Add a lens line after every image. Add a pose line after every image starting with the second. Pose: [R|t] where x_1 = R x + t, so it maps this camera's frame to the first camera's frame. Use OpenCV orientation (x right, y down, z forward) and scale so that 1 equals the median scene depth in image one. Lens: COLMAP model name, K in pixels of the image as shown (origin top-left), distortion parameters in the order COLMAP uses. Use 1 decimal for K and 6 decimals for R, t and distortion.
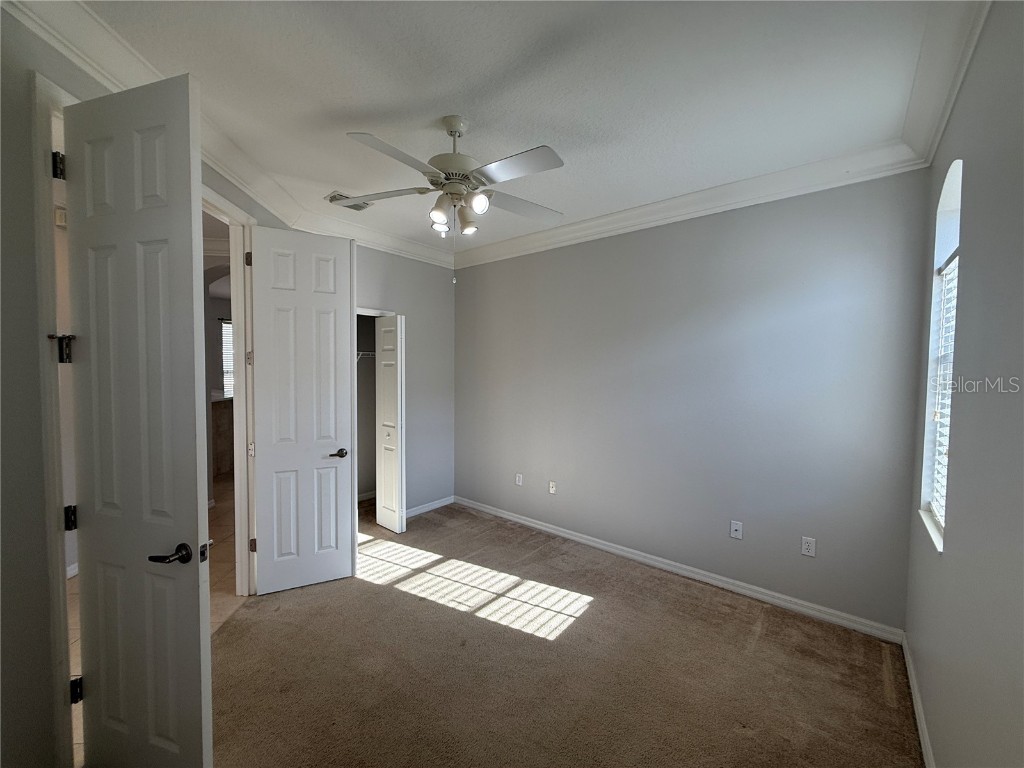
lens RADIAL K [[407.9, 0, 510.6], [0, 407.9, 384.4], [0, 0, 1]] dist [-0.000447, 0.000319]
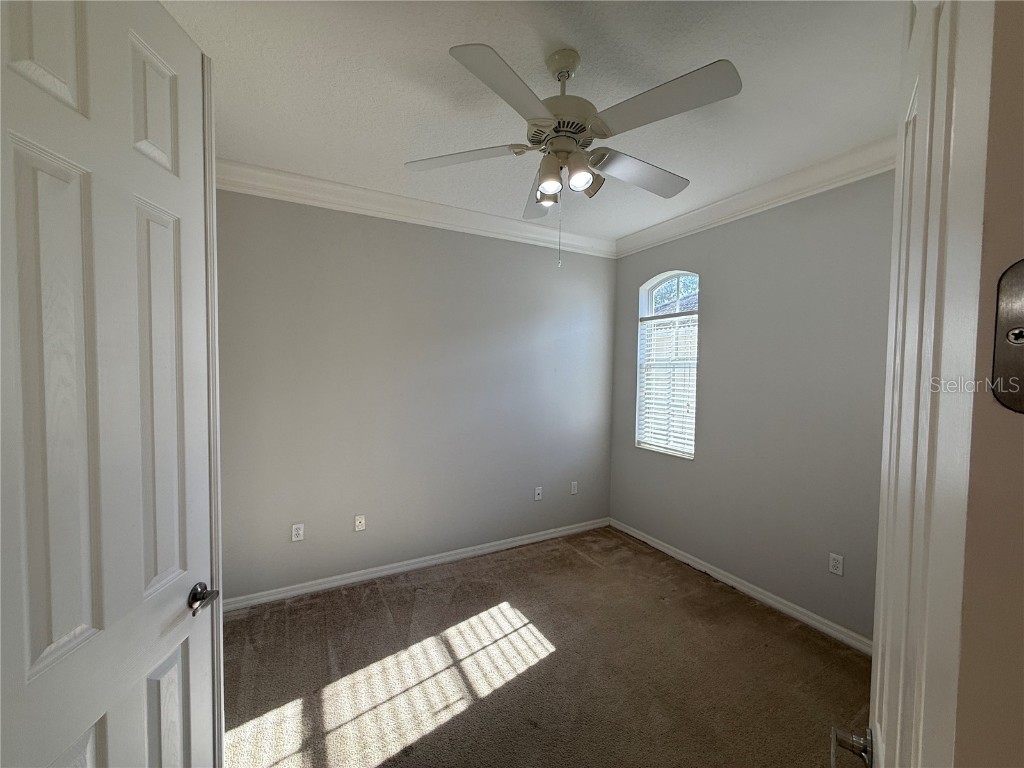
lens RADIAL K [[406.1, 0, 510.2], [0, 406.1, 387.5], [0, 0, 1]] dist [0.000139, -0.000045]
pose [[0.365831, -0.041655, 0.929749, -0.684898], [0.028433, 0.999032, 0.033571, -0.028195], [-0.930247, 0.014154, 0.366661, 0.618510]]
